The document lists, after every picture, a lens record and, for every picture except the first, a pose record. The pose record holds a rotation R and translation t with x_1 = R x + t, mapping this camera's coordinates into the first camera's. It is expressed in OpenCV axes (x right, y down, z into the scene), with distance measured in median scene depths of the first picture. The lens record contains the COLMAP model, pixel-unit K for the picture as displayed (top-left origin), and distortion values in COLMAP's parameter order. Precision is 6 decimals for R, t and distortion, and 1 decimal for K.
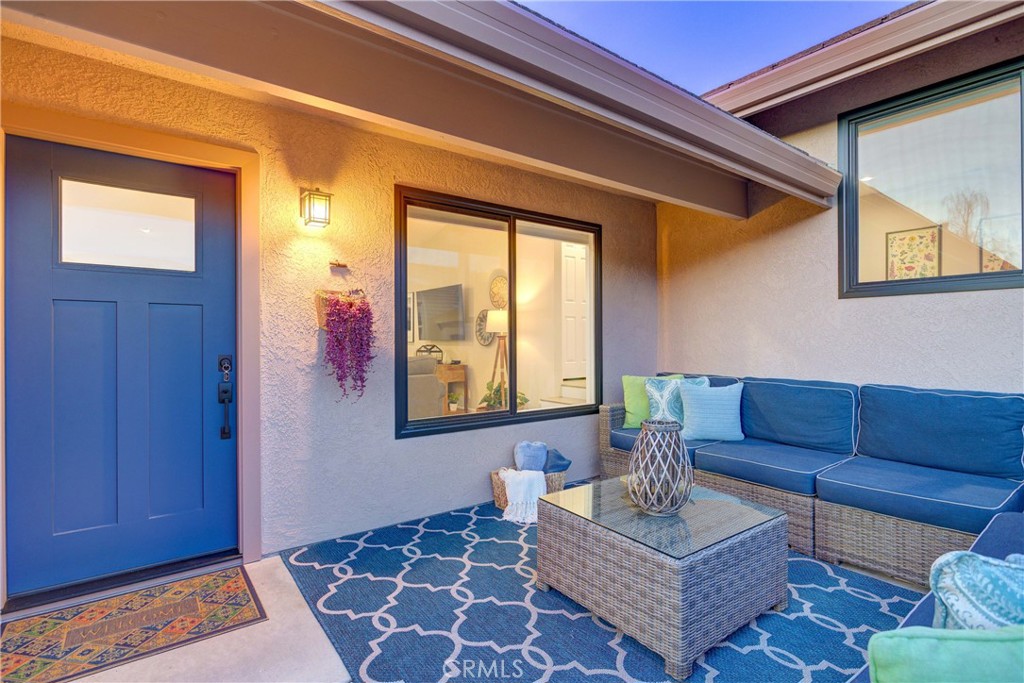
lens RADIAL K [[492.0, 0, 512.0], [0, 492.0, 338.7], [0, 0, 1]] dist [-0.011020, 0.003435]
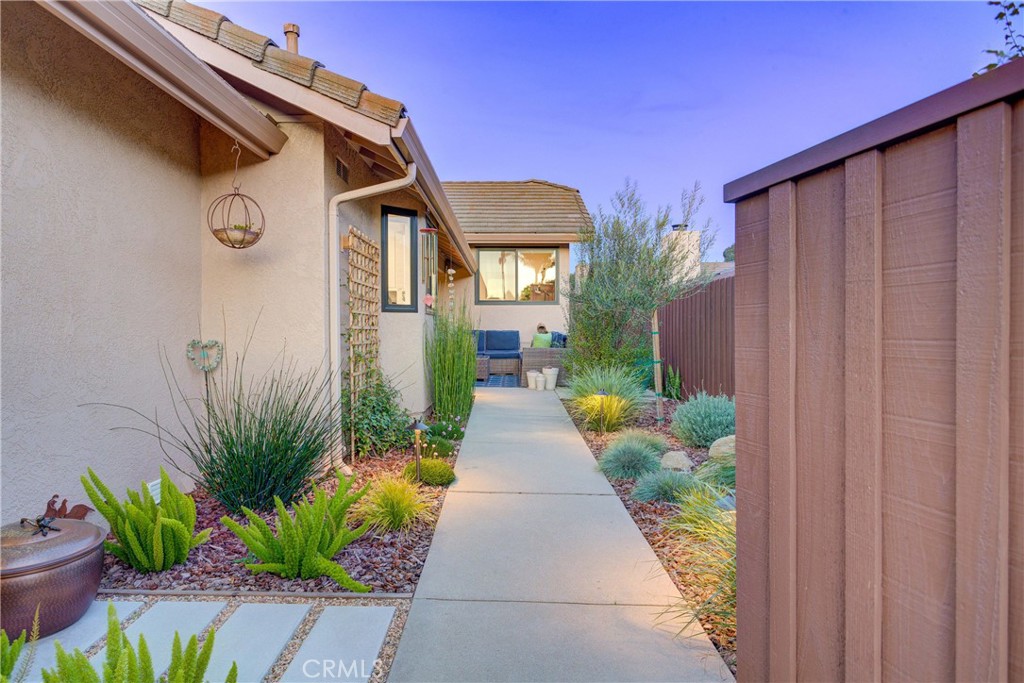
lens RADIAL K [[569.2, 0, 510.2], [0, 569.2, 336.5], [0, 0, 1]] dist [-0.012212, 0.003602]
pose [[0.598124, -0.006605, 0.801376, -2.538480], [-0.004757, 0.999919, 0.011791, 0.094925], [-0.801389, -0.010865, 0.598045, -1.636606]]
